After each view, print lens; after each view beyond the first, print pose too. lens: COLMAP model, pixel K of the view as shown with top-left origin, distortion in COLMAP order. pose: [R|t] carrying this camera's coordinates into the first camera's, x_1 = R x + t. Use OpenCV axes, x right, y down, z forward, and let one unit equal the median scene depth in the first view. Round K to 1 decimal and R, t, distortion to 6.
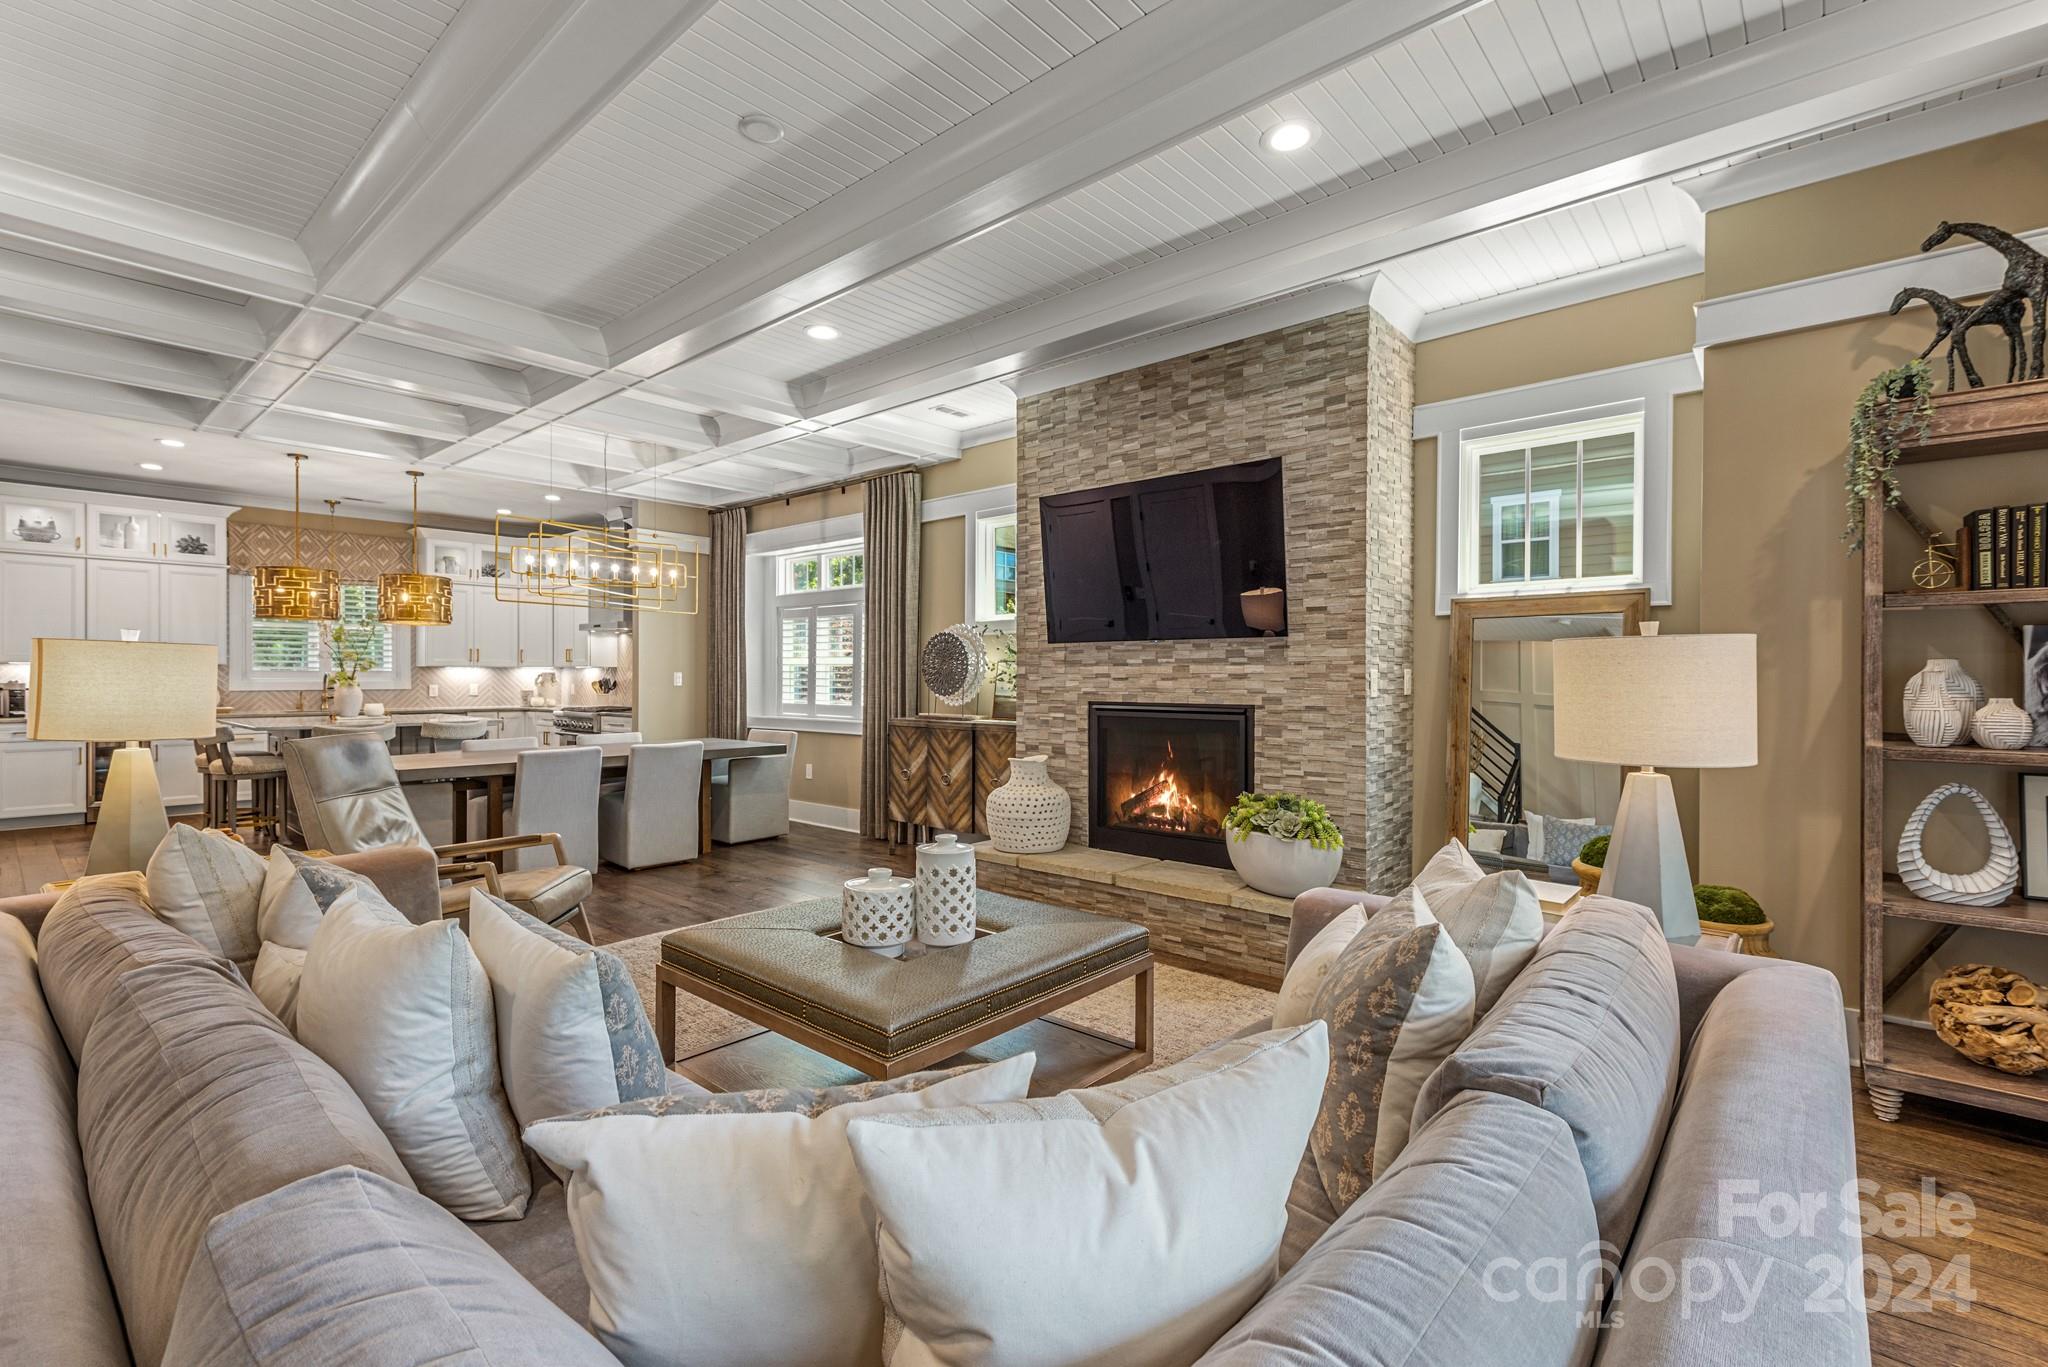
lens RADIAL K [[903.7, 0, 1045.4], [0, 903.7, 681.6], [0, 0, 1]] dist [0.009298, -0.002855]
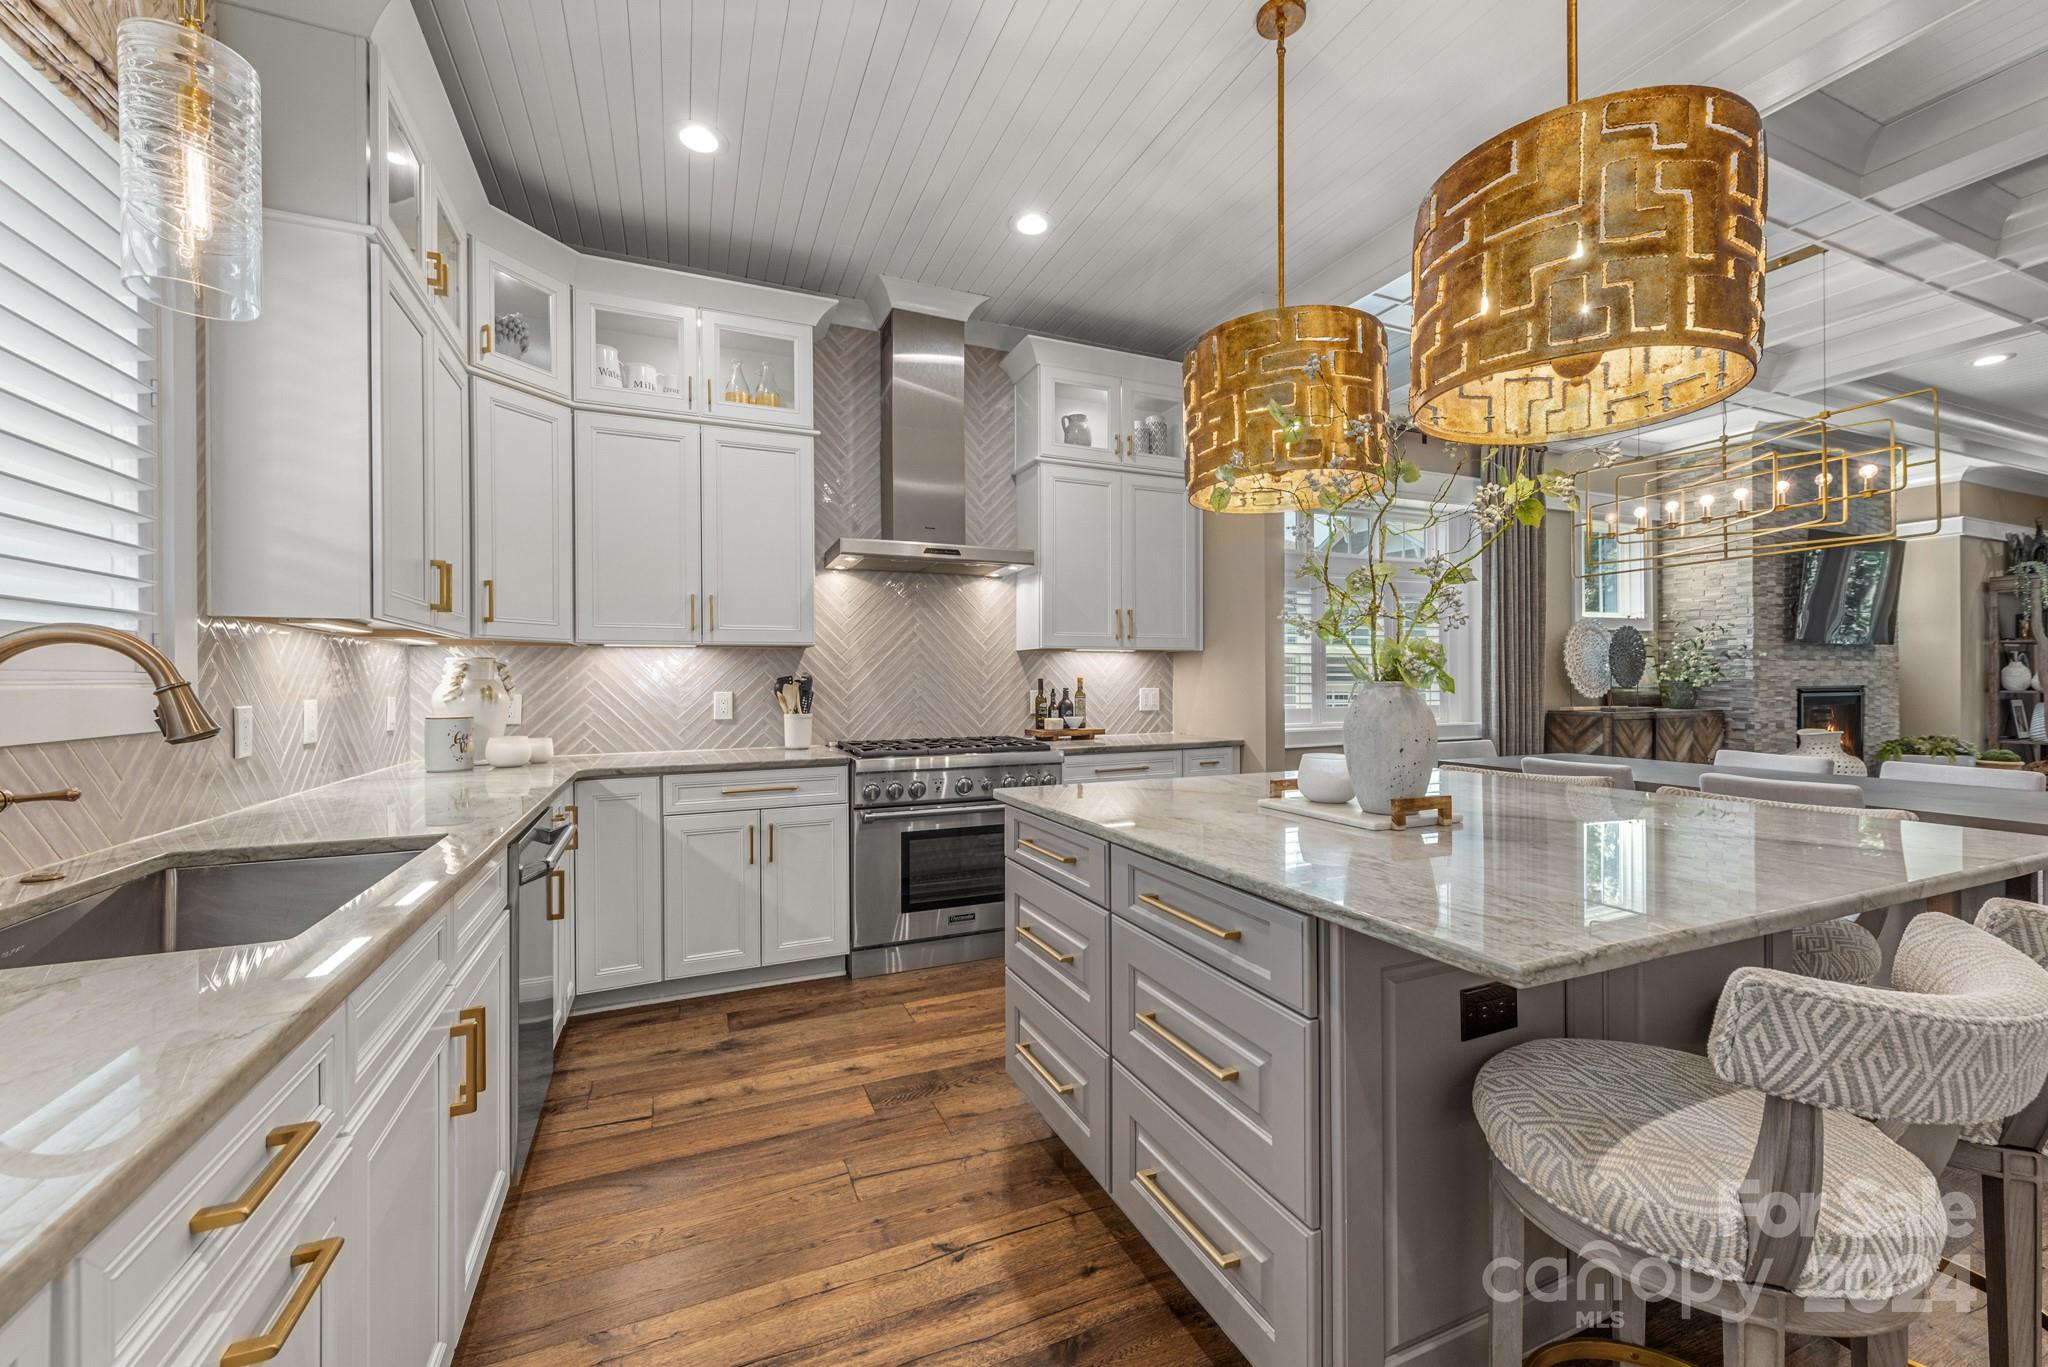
lens RADIAL K [[801.9, 0, 1027.7], [0, 801.9, 676.5], [0, 0, 1]] dist [0.001889, -0.002452]
pose [[0.445735, -0.000806, 0.895164, -1.509502], [0.011193, 0.999926, -0.004673, -0.000451], [-0.895095, 0.012102, 0.445712, 1.471792]]
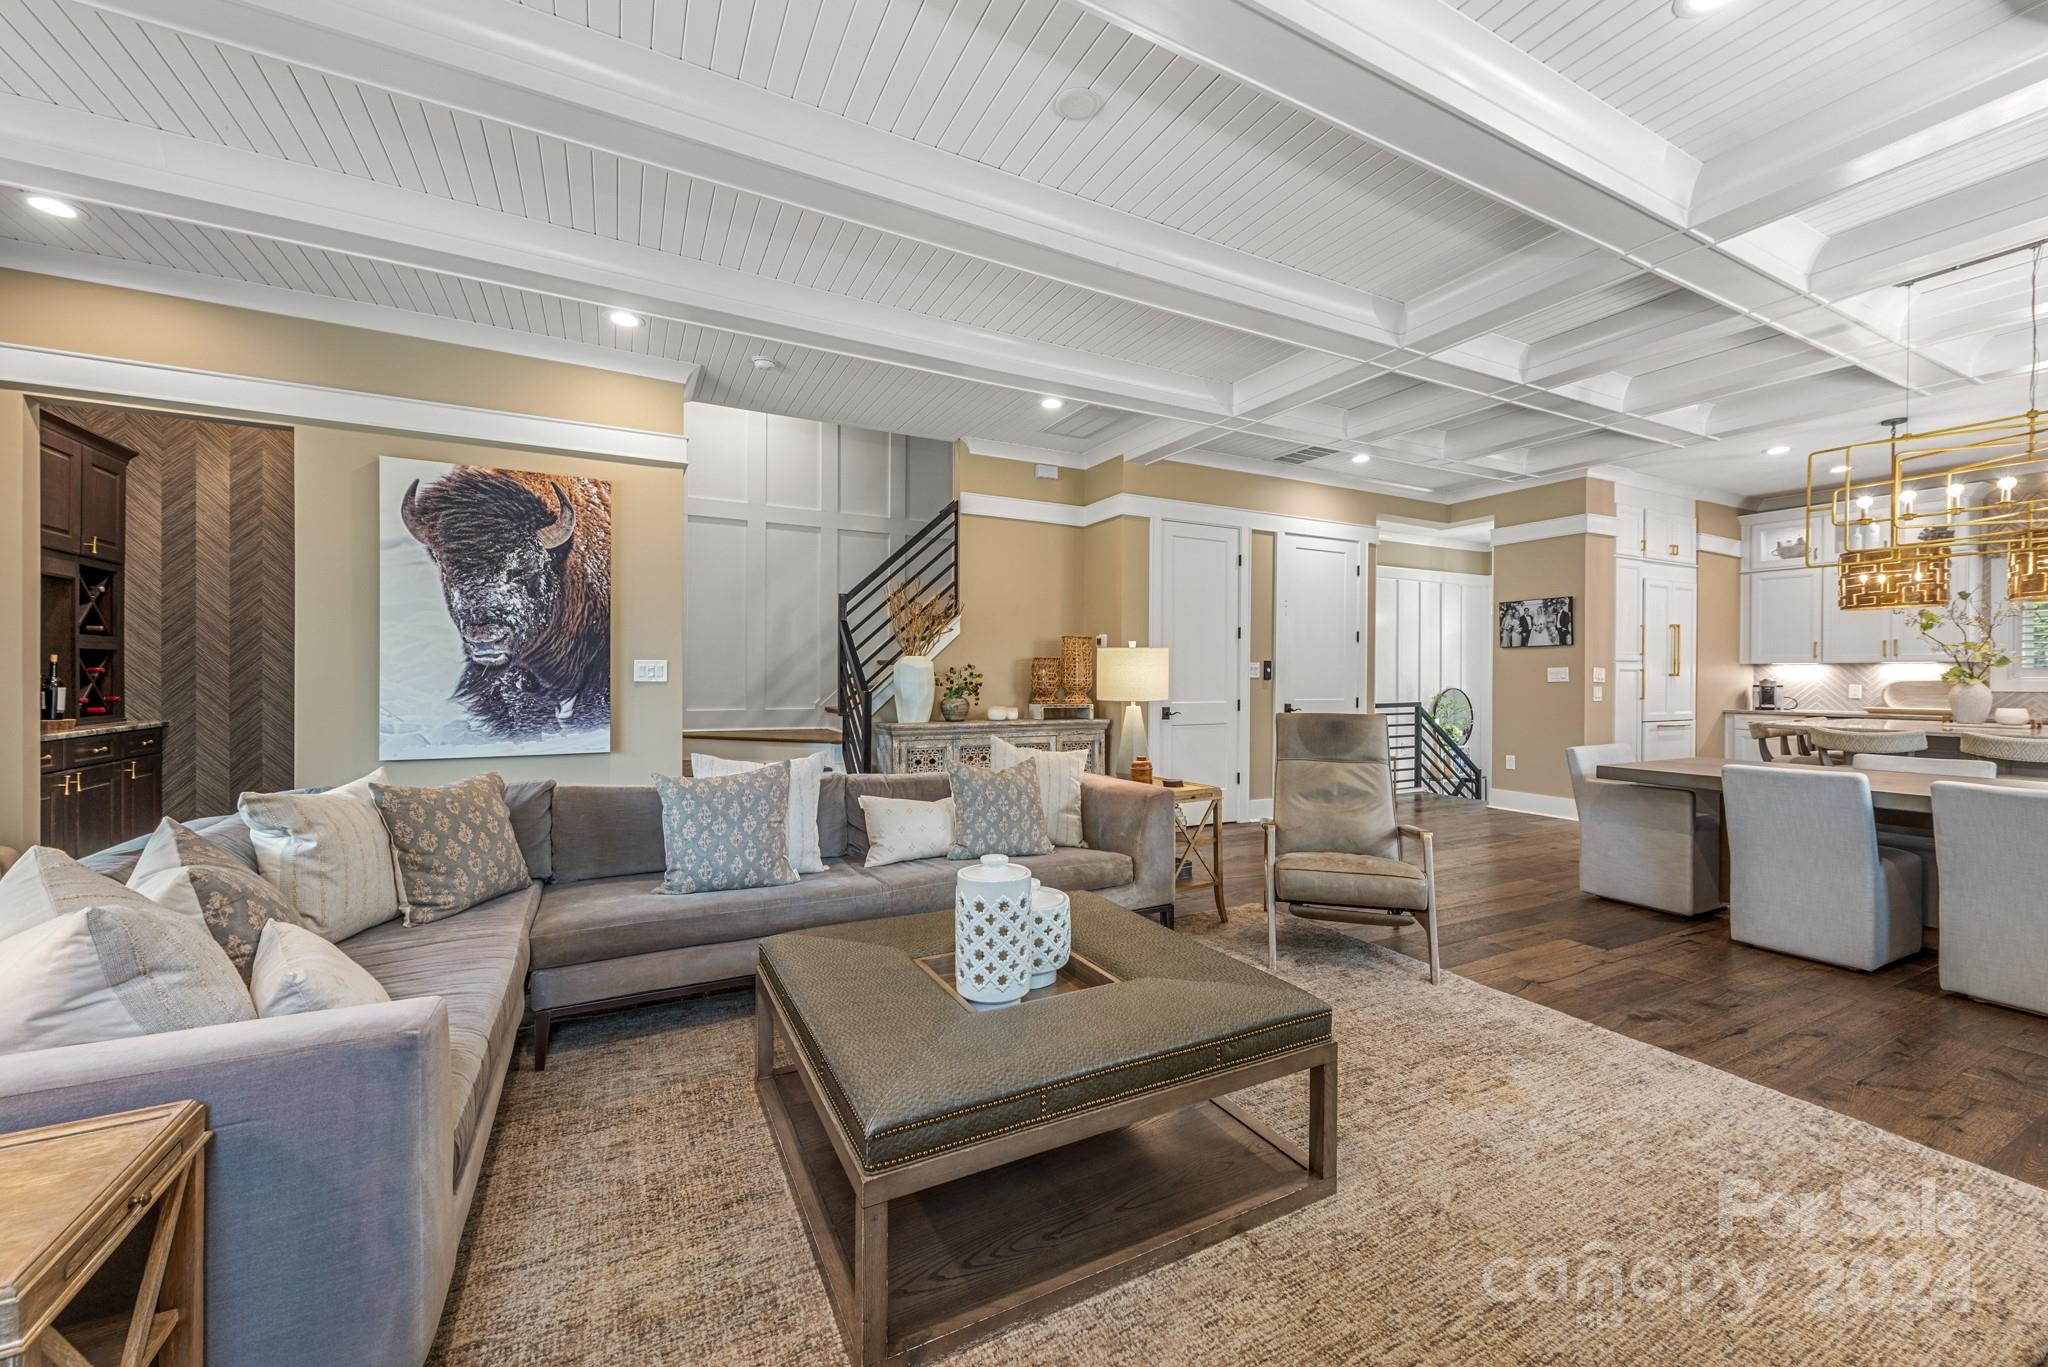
lens RADIAL K [[801.9, 0, 1028.3], [0, 801.9, 687.9], [0, 0, 1]] dist [0.001889, -0.002452]
pose [[-0.364804, 0.009851, -0.931032, 0.281301], [-0.008162, 0.999872, 0.013777, 0.005516], [0.931049, 0.012625, -0.364676, 0.725751]]
